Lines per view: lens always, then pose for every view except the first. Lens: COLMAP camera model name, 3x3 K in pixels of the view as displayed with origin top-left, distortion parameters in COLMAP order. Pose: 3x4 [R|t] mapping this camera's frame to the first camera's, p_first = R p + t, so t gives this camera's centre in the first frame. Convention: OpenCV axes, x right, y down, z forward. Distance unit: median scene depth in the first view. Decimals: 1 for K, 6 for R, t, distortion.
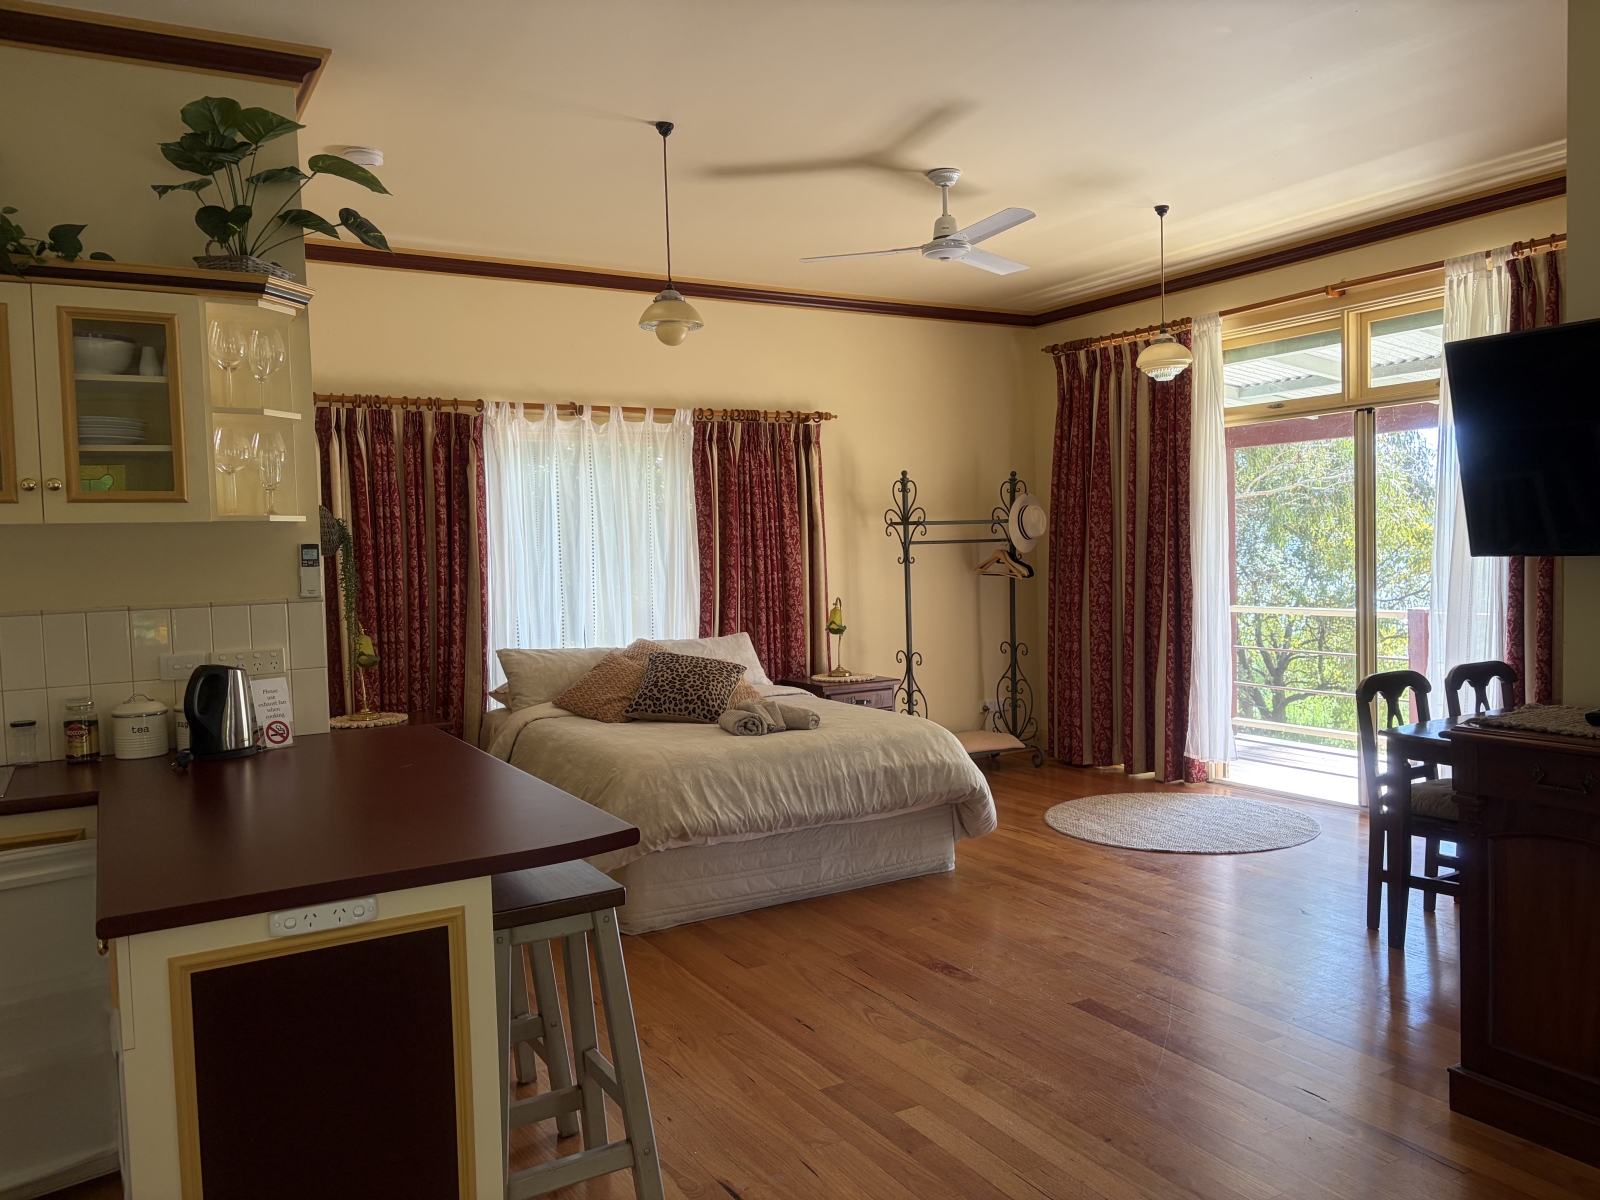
lens RADIAL K [[1174.1, 0, 803.6], [0, 1174.1, 597.7], [0, 0, 1]] dist [0.003506, -0.003420]
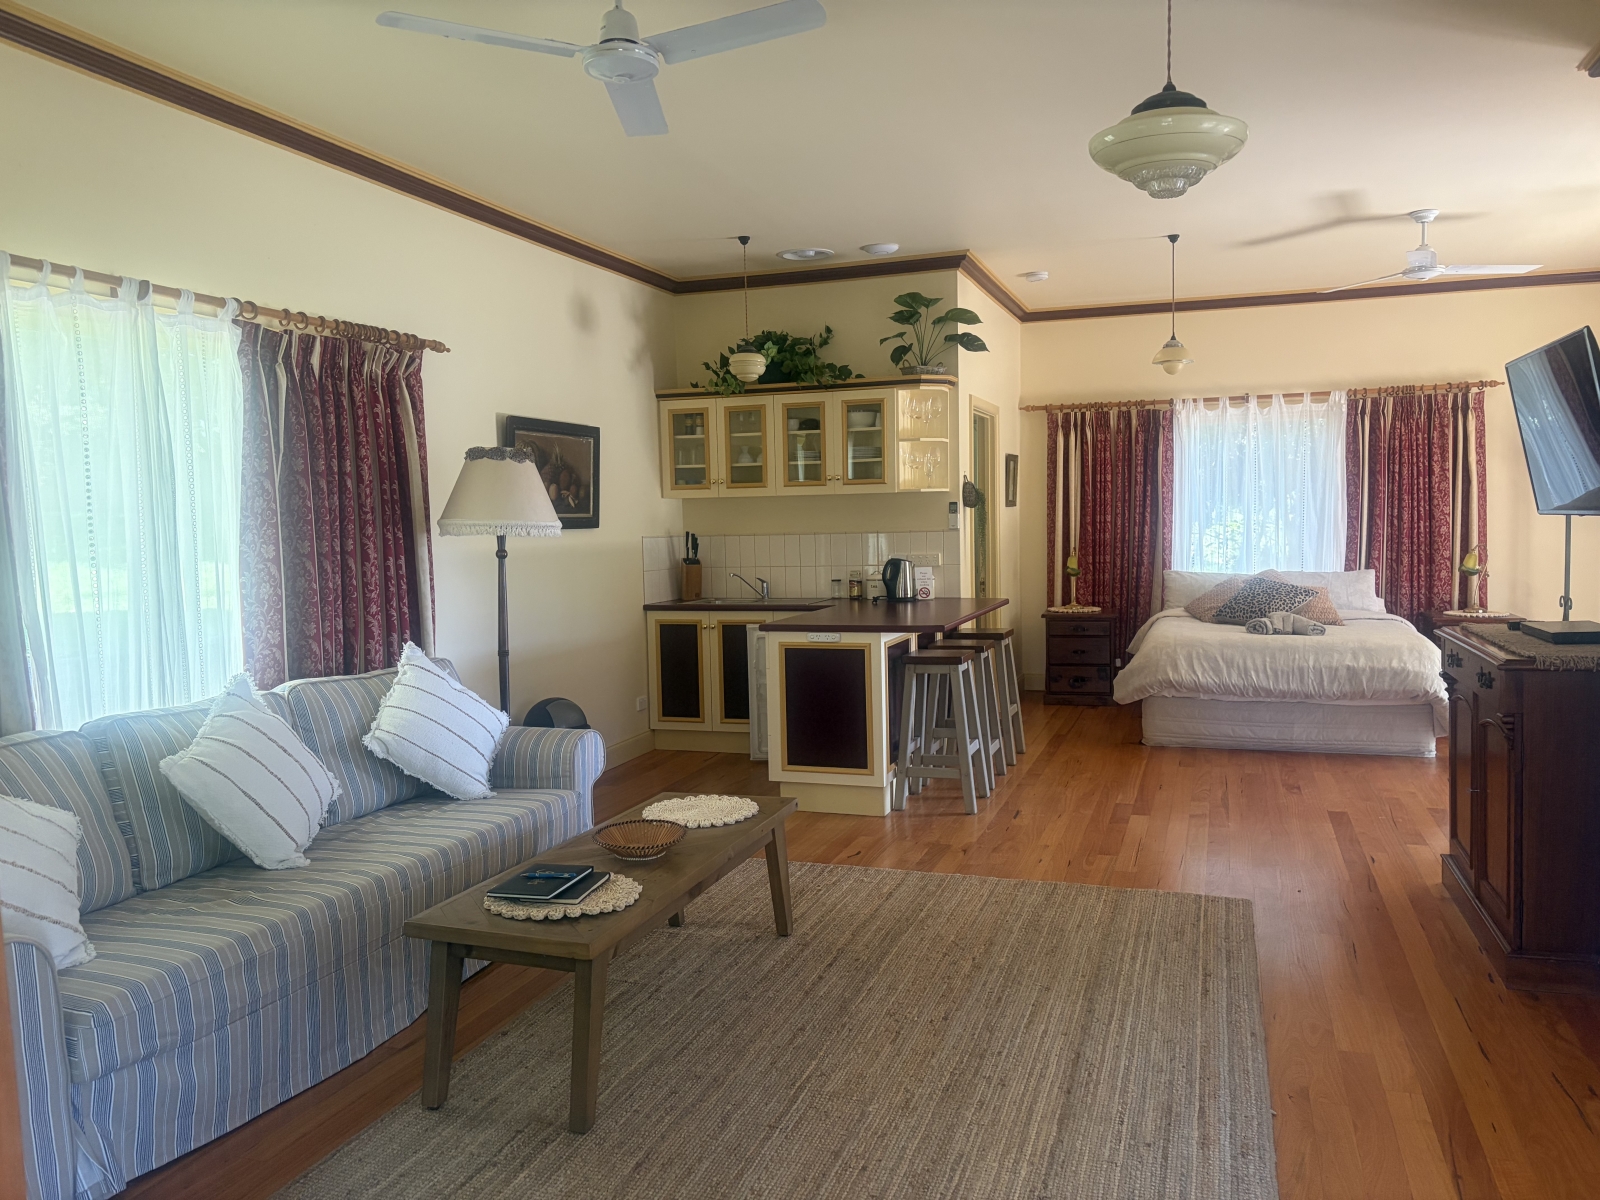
lens RADIAL K [[1174.1, 0, 801.3], [0, 1174.1, 602.5], [0, 0, 1]] dist [0.003506, -0.003420]
pose [[0.631168, 0.068113, -0.772650, 0.596872], [-0.029088, 0.997515, 0.064174, 0.002782], [0.775101, -0.018030, 0.631580, -0.284314]]
